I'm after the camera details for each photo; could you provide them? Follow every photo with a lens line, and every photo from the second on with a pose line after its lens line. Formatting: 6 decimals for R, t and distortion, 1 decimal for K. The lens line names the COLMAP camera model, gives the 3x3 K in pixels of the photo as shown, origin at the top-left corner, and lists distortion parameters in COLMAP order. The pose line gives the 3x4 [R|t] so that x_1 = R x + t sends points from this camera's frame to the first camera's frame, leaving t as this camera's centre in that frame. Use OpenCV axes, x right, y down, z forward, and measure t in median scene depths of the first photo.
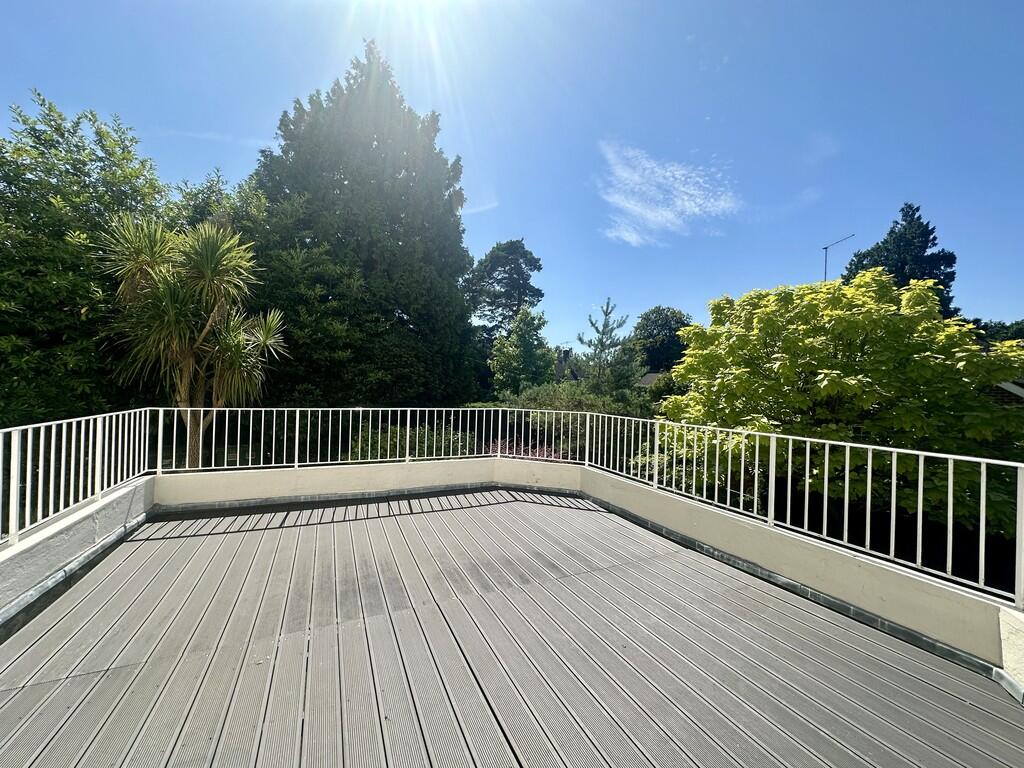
lens RADIAL K [[408.7, 0, 512.0], [0, 408.7, 384.0], [0, 0, 1]] dist [-0.003395, 0.000399]
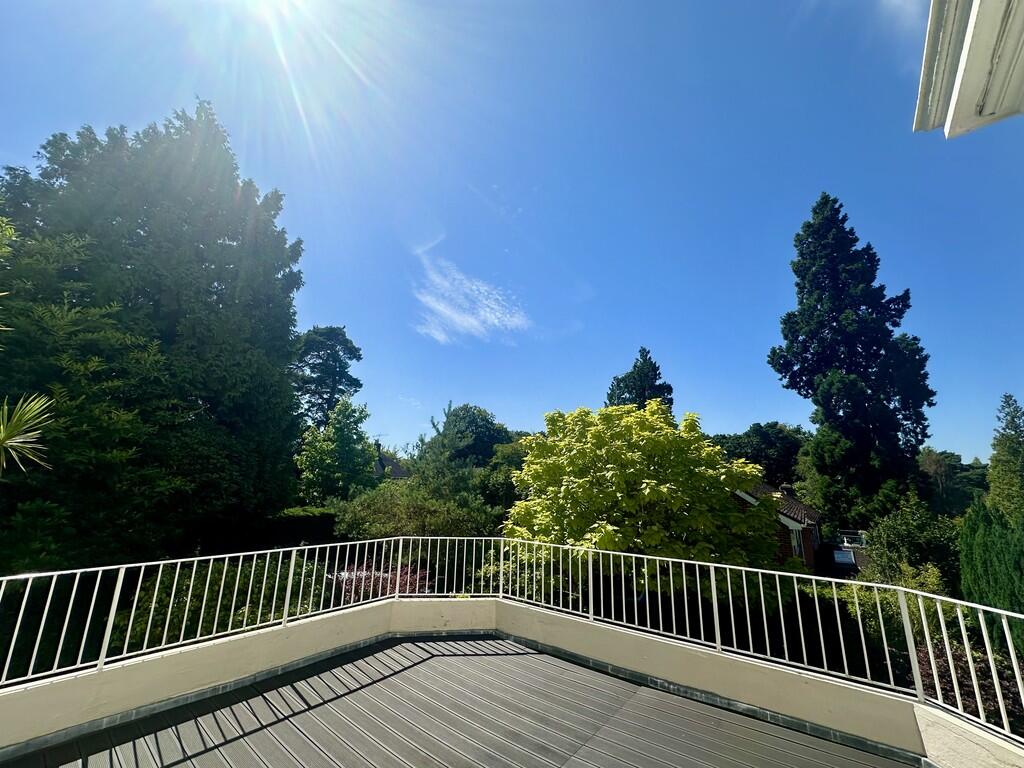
lens RADIAL K [[408.7, 0, 512.0], [0, 408.7, 384.0], [0, 0, 1]] dist [-0.003395, 0.000399]
pose [[0.892303, 0.099463, 0.440343, -0.120220], [0.001223, 0.974890, -0.222682, -0.032515], [-0.451435, 0.199239, 0.869776, 0.037982]]
